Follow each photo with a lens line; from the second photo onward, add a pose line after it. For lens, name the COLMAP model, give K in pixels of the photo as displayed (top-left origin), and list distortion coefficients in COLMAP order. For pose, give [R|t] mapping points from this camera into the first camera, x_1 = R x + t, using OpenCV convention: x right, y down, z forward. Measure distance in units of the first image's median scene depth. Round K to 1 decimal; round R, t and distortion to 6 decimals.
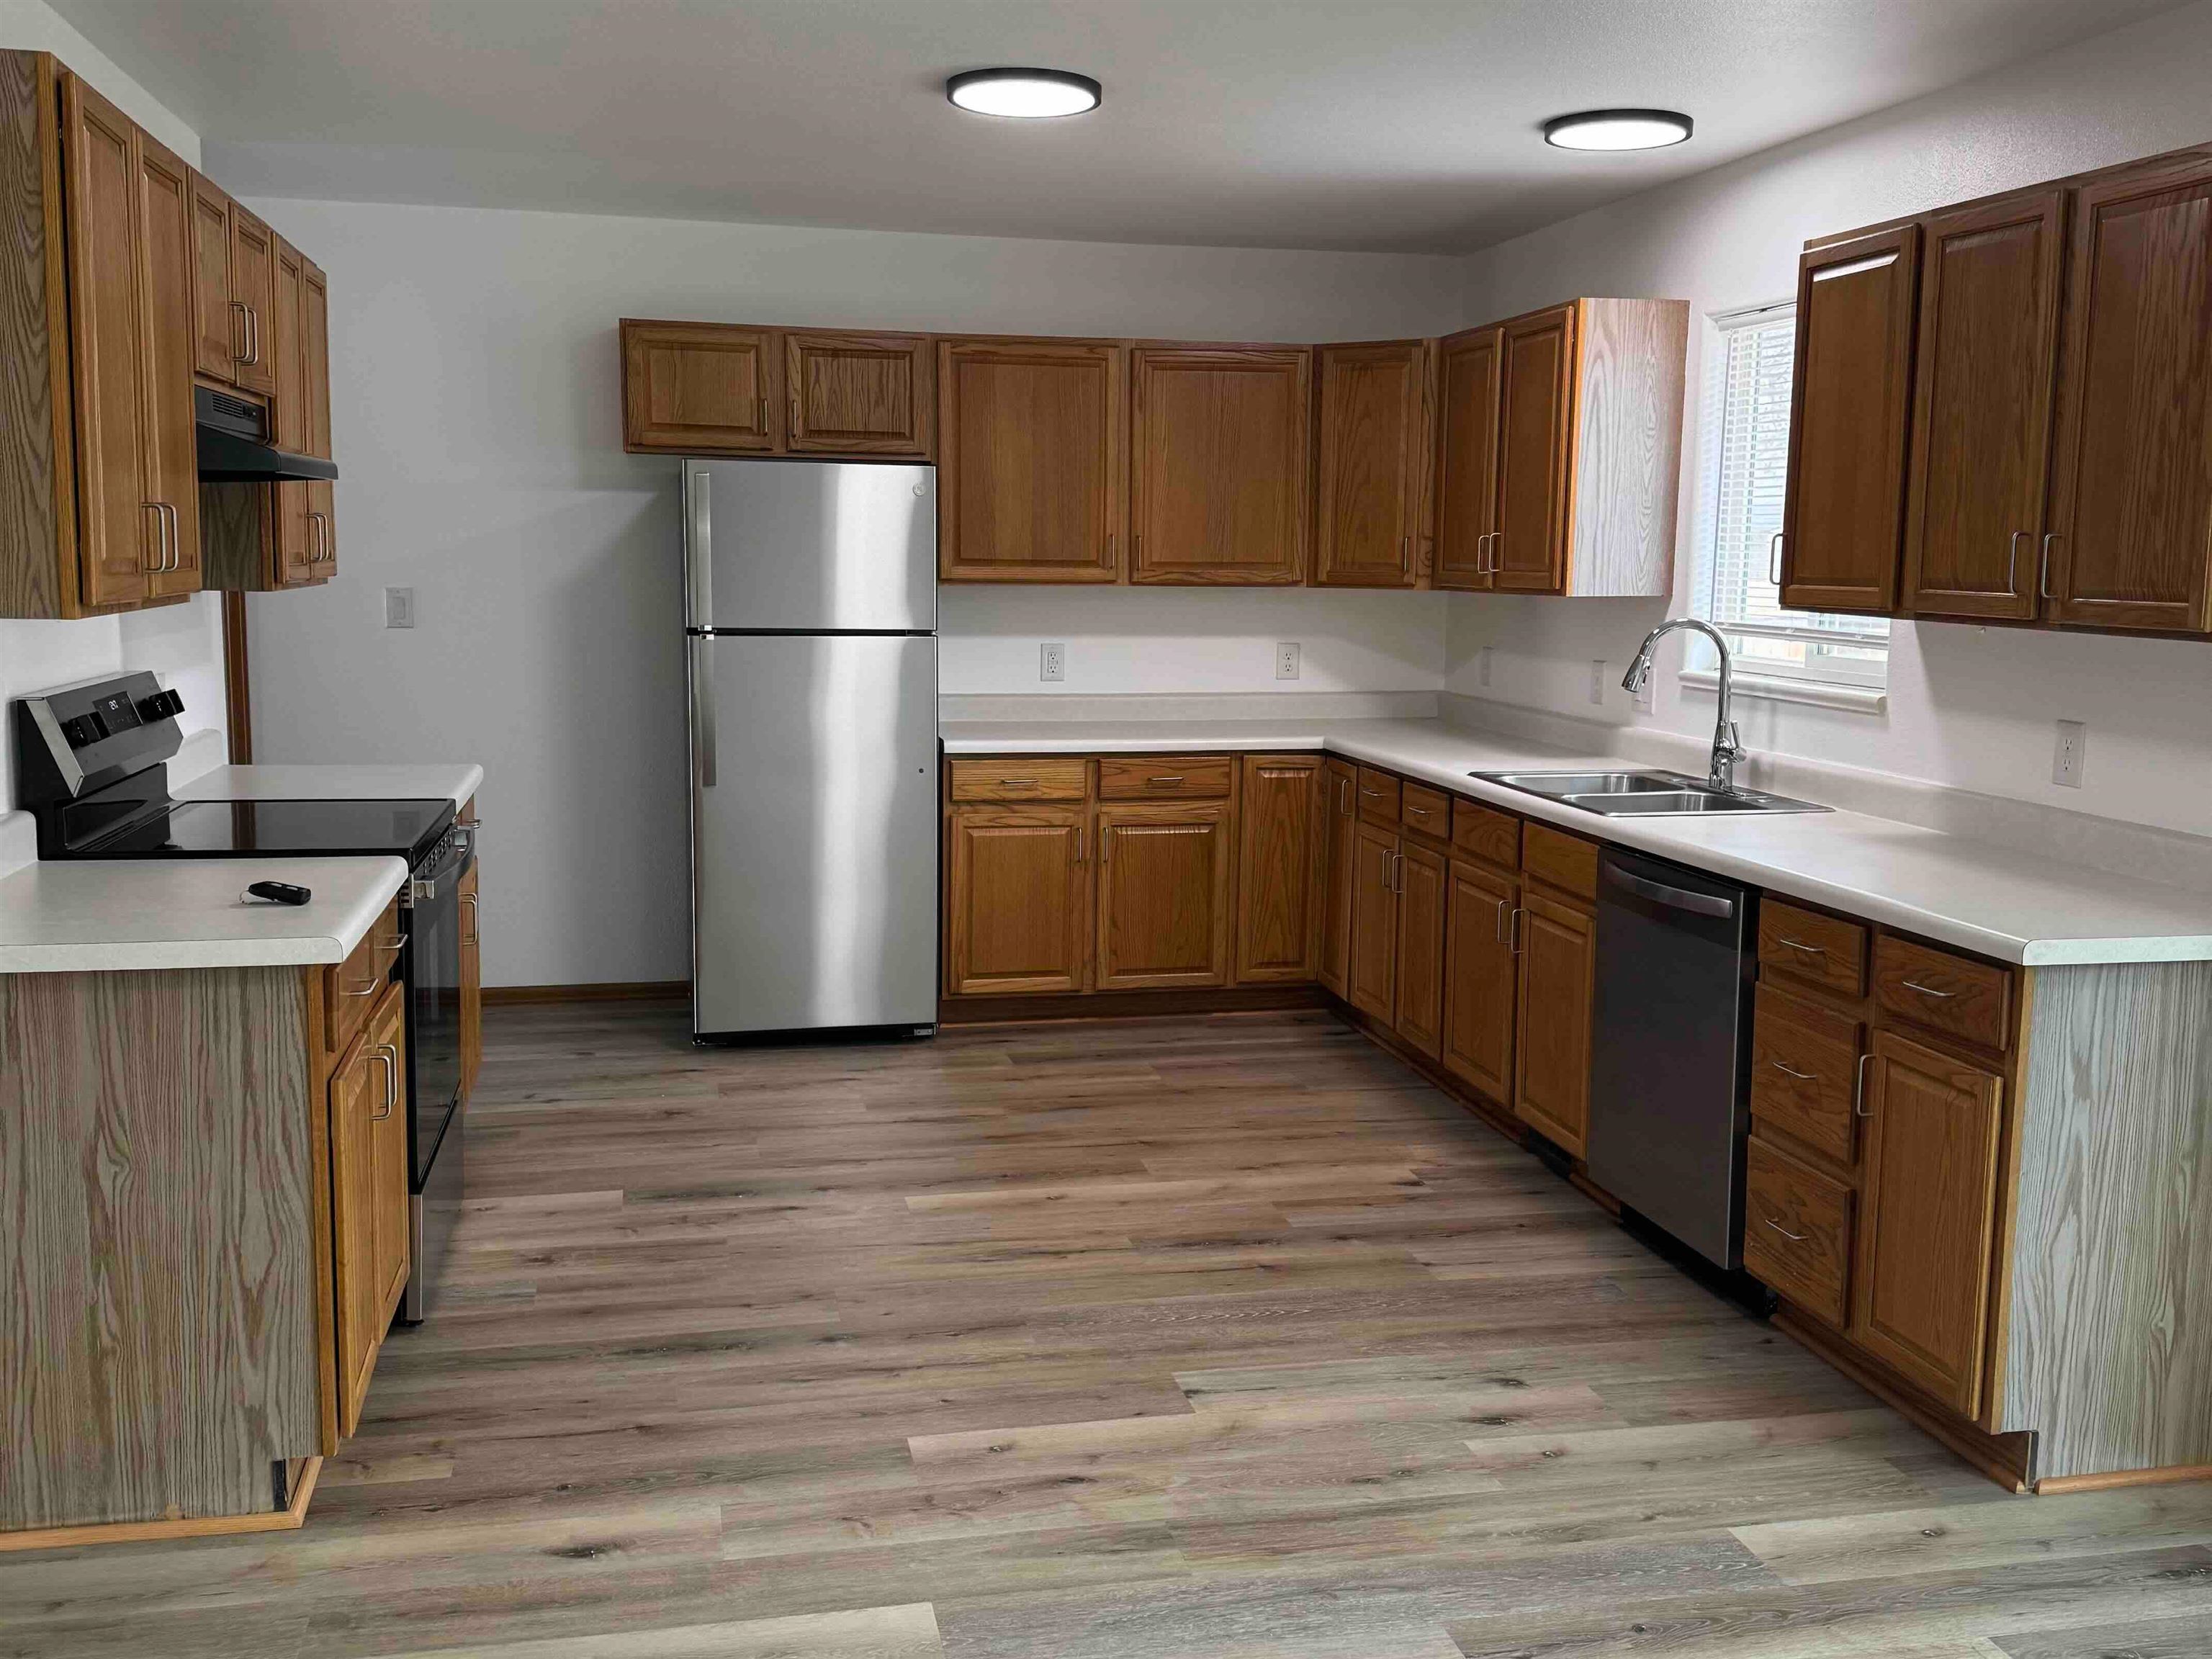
lens RADIAL K [[2058.3, 0, 1106.0], [0, 2058.3, 829.5], [0, 0, 1]] dist [-0.045182, 0.008591]
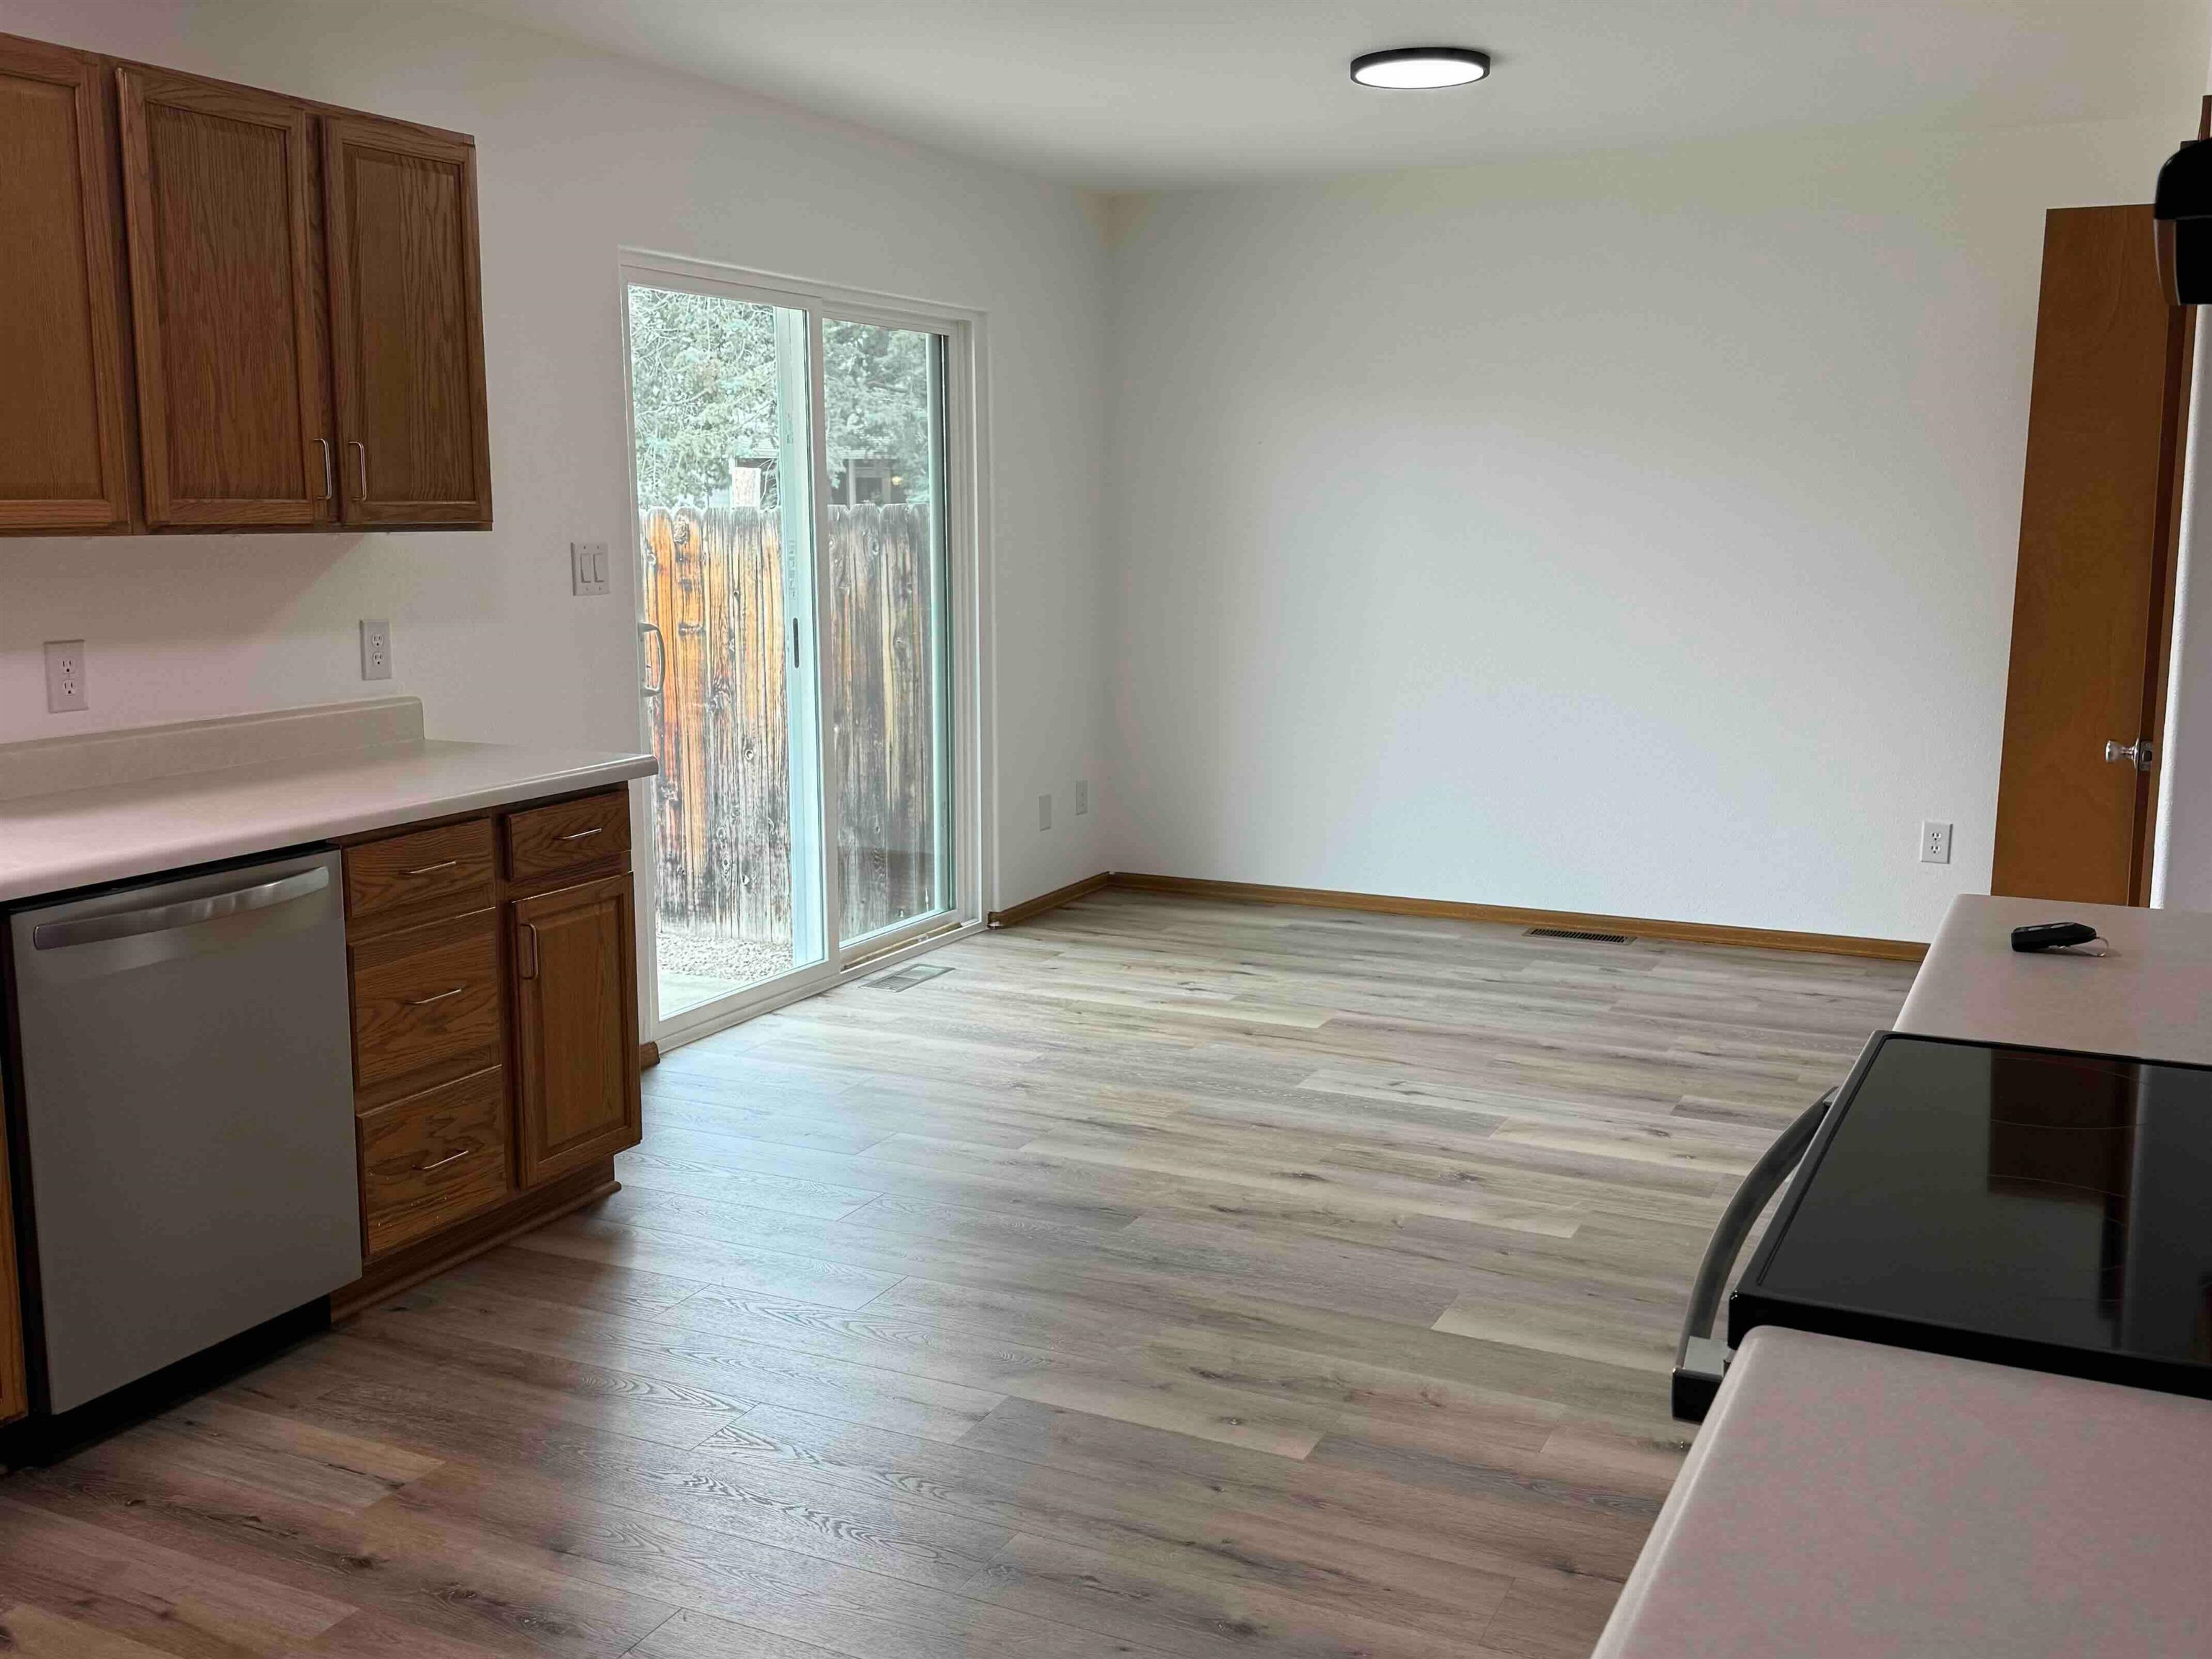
lens RADIAL K [[2049.7, 0, 1106.0], [0, 2049.7, 829.5], [0, 0, 1]] dist [-0.001187, -0.007365]
pose [[-0.787891, -0.115558, 0.604875, -0.521149], [0.072229, 0.958115, 0.277127, -0.216222], [-0.611564, 0.262036, -0.746544, 1.589545]]
